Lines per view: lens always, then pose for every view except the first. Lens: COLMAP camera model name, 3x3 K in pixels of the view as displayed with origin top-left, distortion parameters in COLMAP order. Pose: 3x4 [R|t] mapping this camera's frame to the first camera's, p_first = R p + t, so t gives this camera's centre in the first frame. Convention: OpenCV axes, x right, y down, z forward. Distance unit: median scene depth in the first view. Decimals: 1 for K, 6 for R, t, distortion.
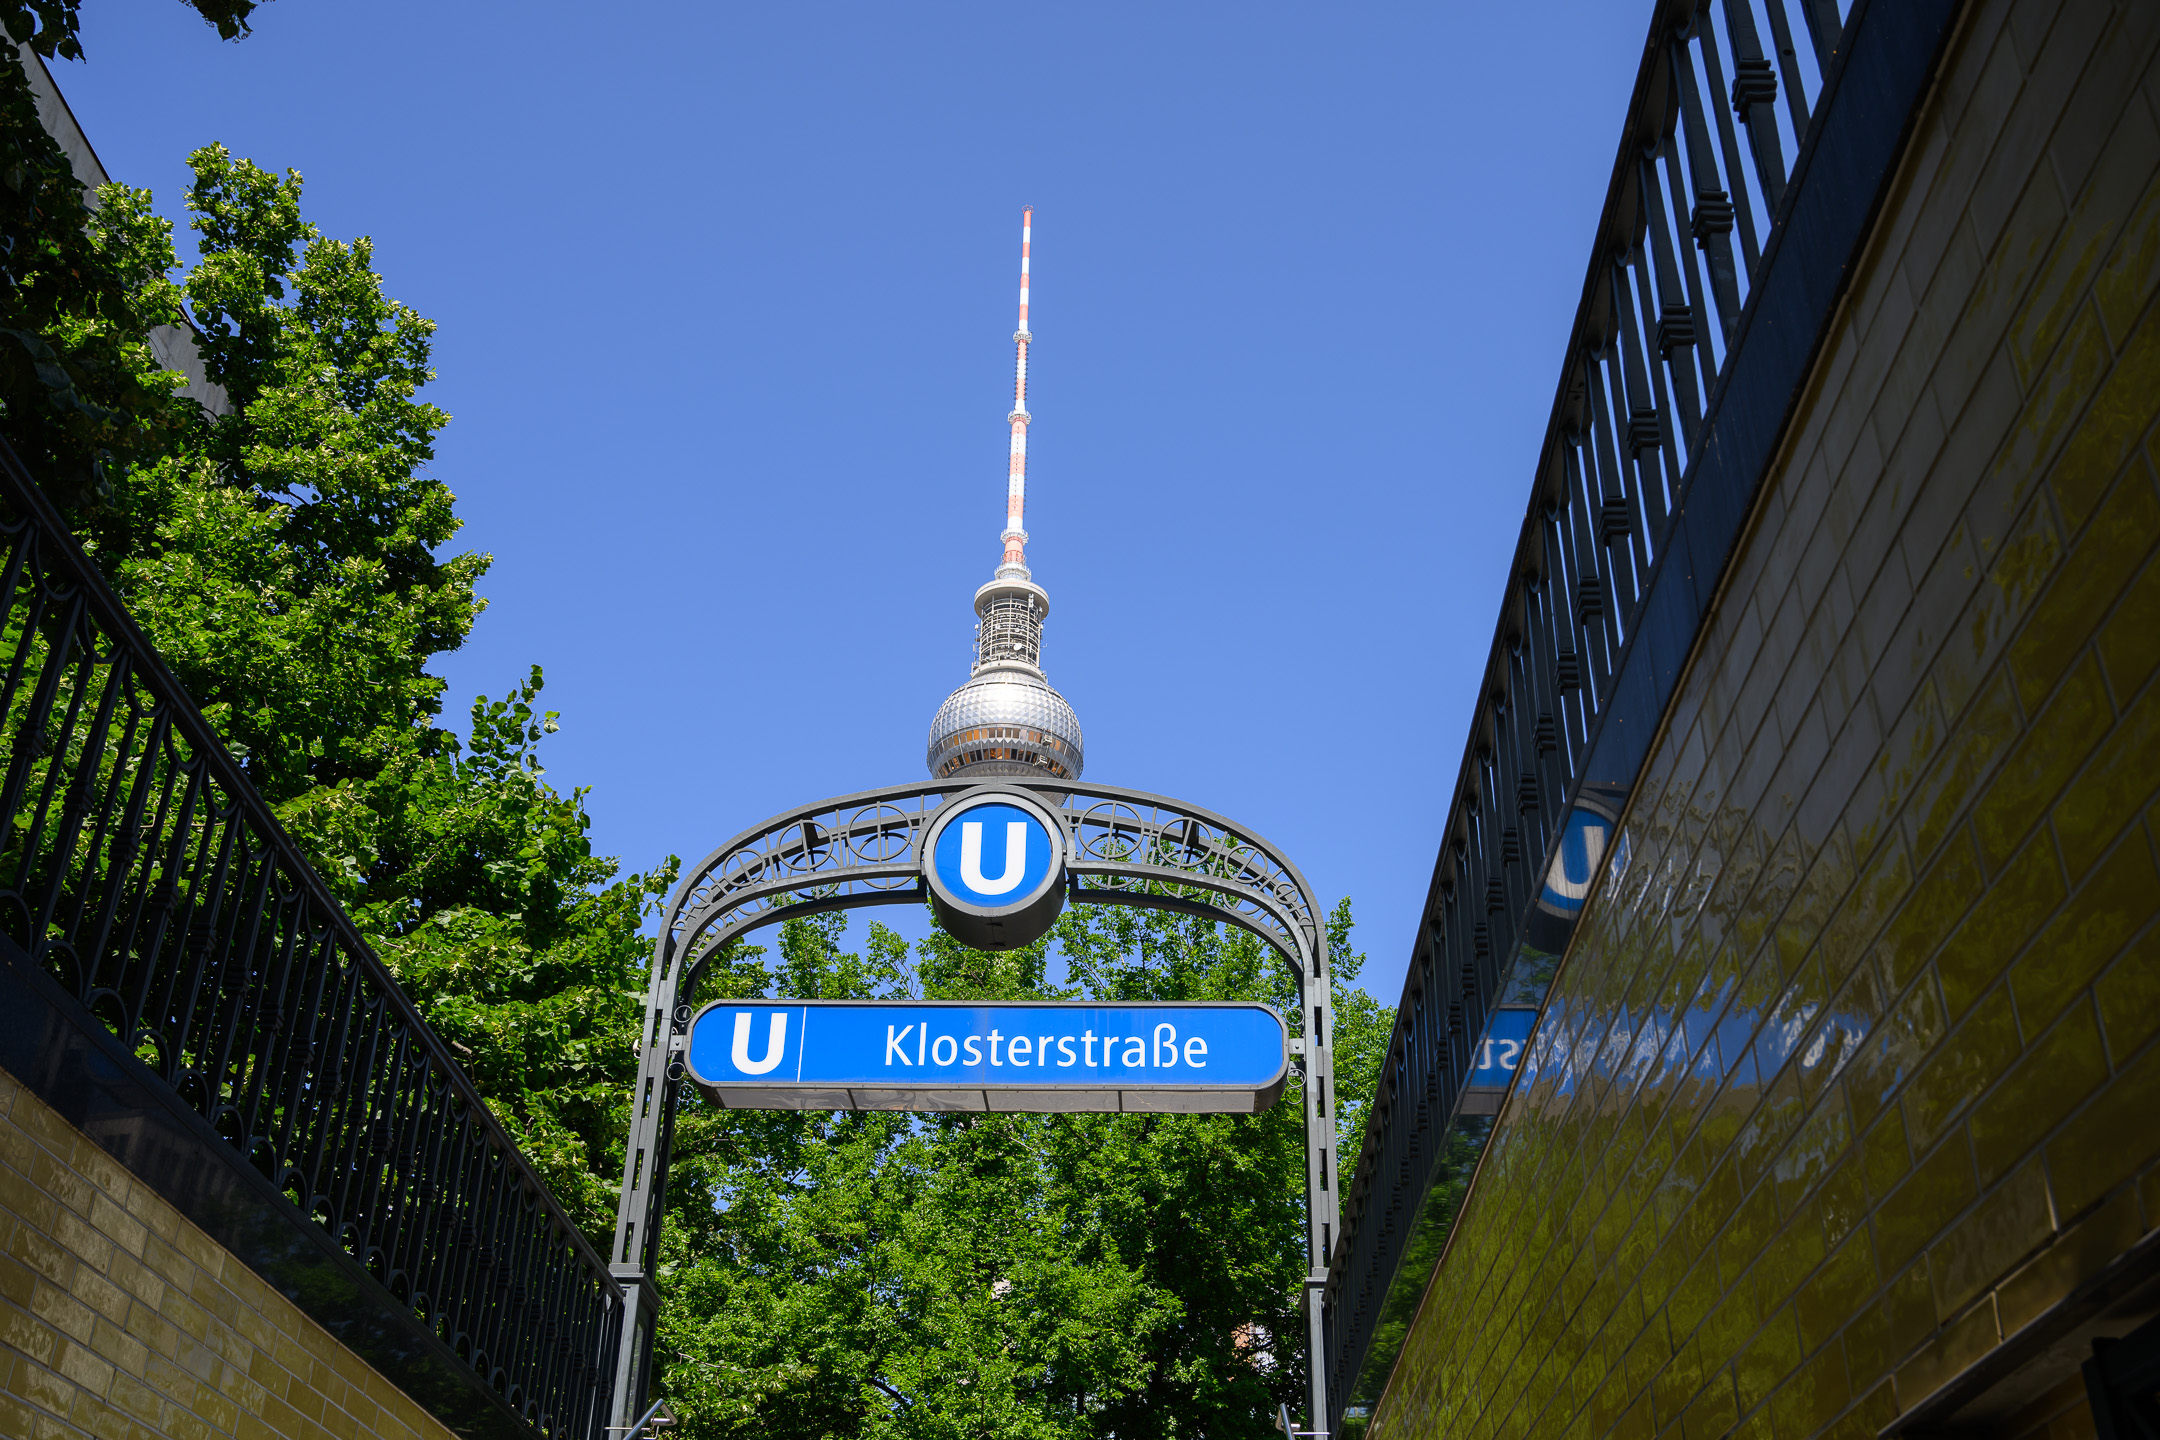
lens RADIAL K [[2110.1, 0, 1080.0], [0, 2110.1, 720.0], [0, 0, 1]] dist [0.003102, 0.000804]
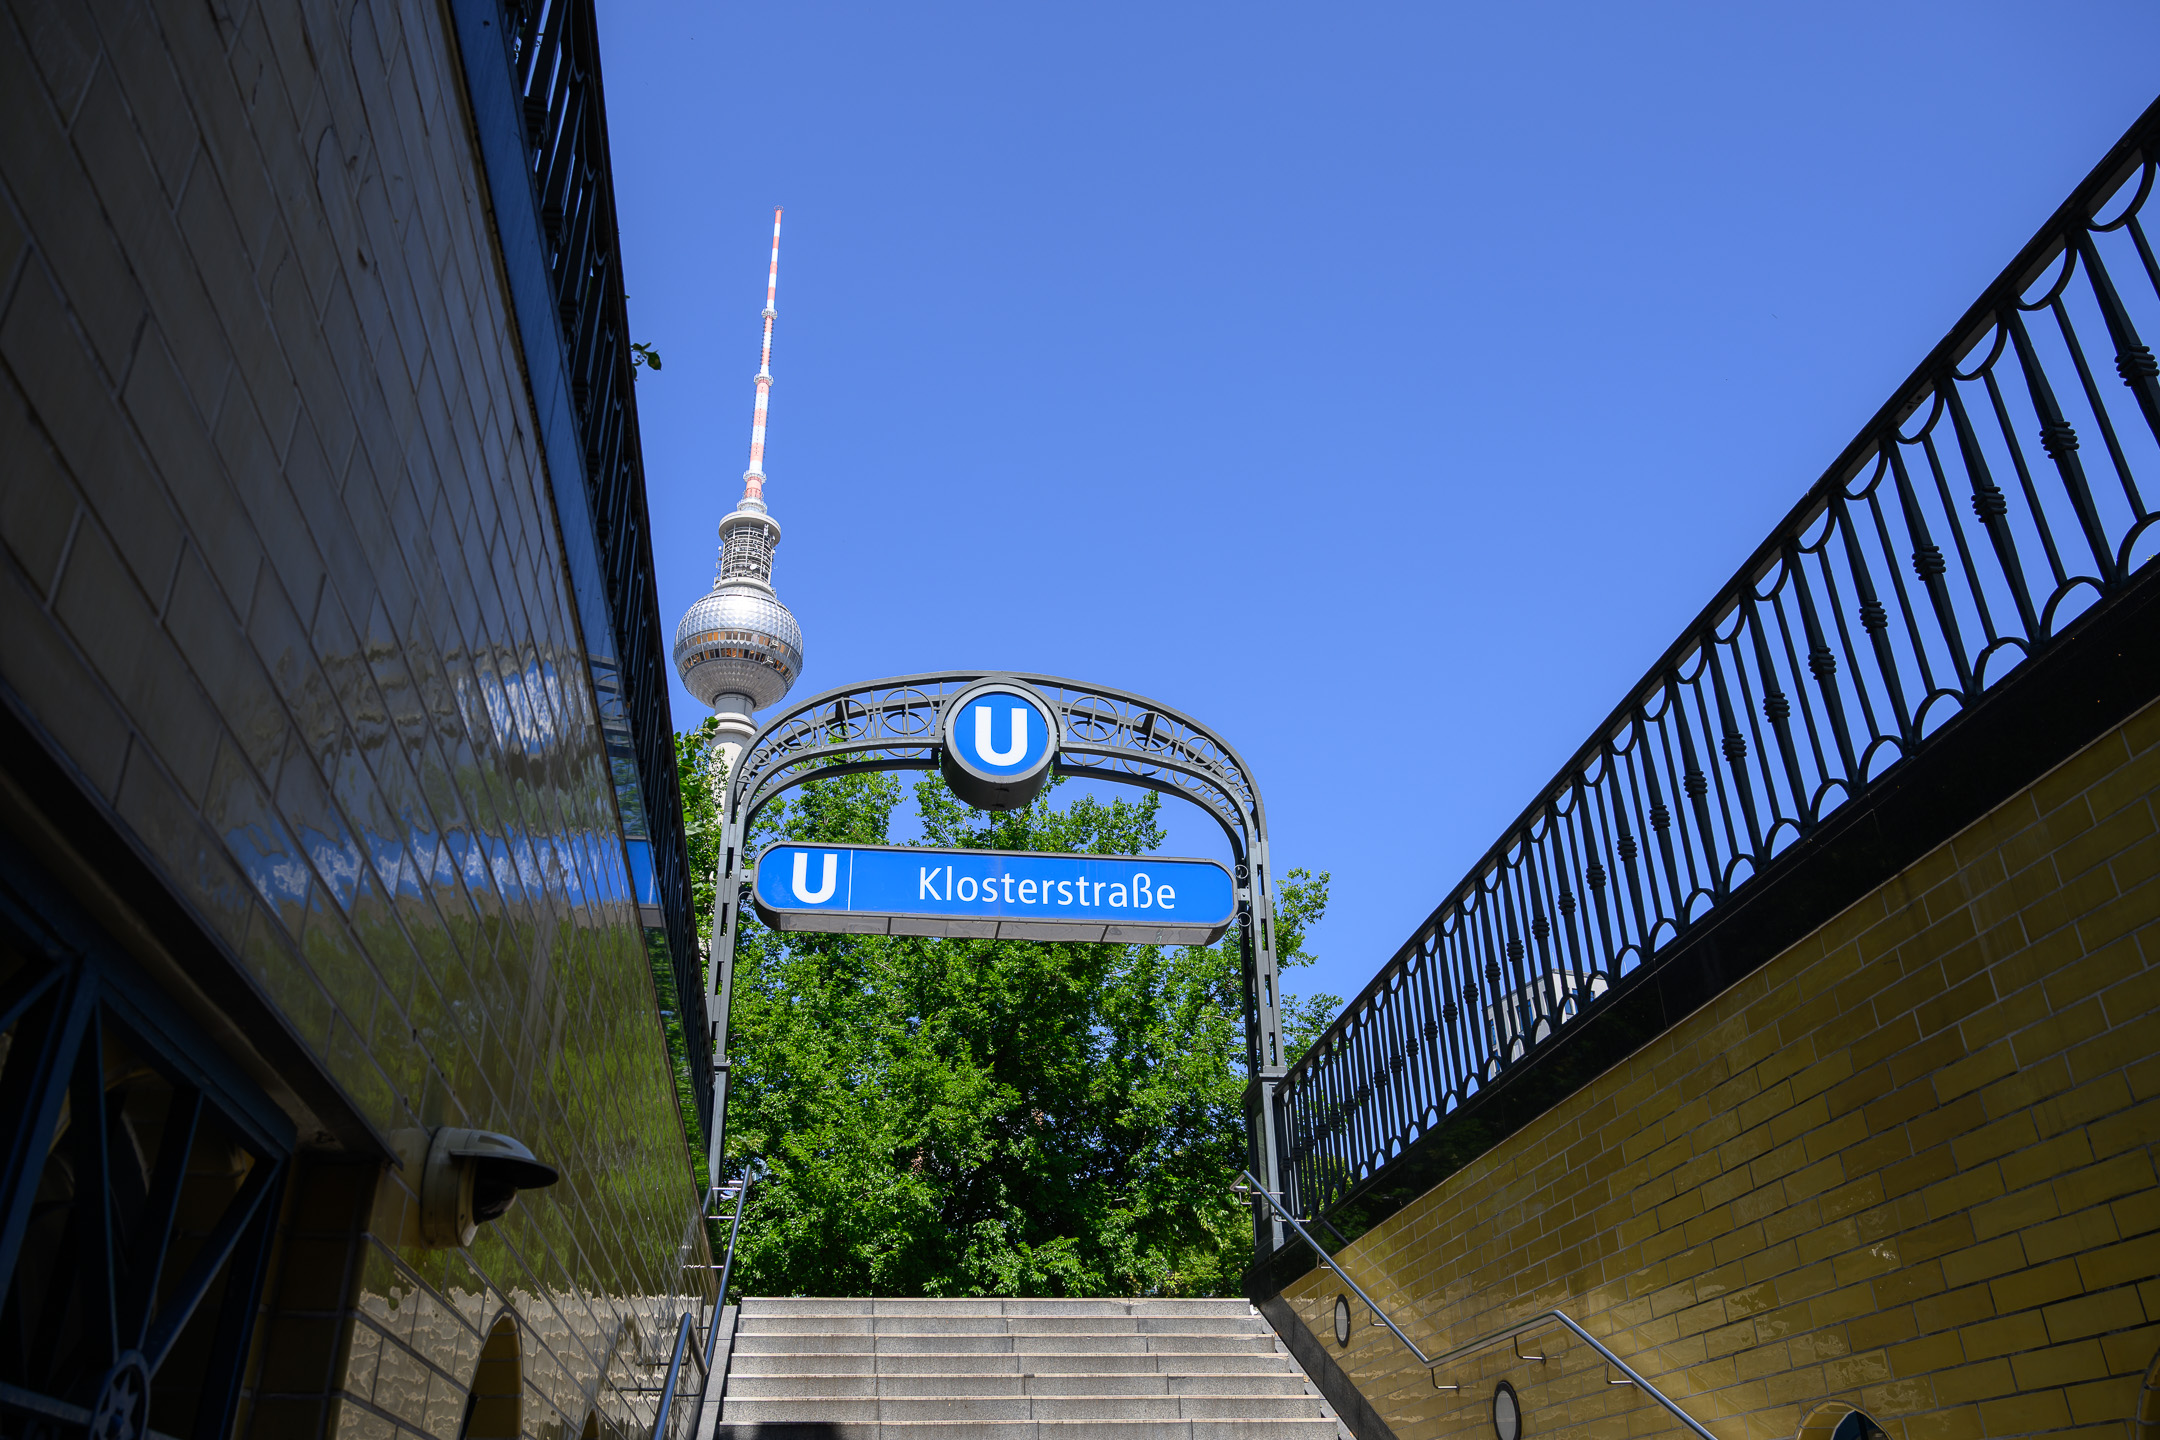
lens RADIAL K [[1679.4, 0, 1084.2], [0, 1679.4, 704.5], [0, 0, 1]] dist [0.001270, 0.001354]
pose [[0.983319, 0.051939, 0.174315, -0.163473], [-0.058785, 0.997680, 0.034338, 0.009857], [-0.172127, -0.044013, 0.984091, 0.020388]]
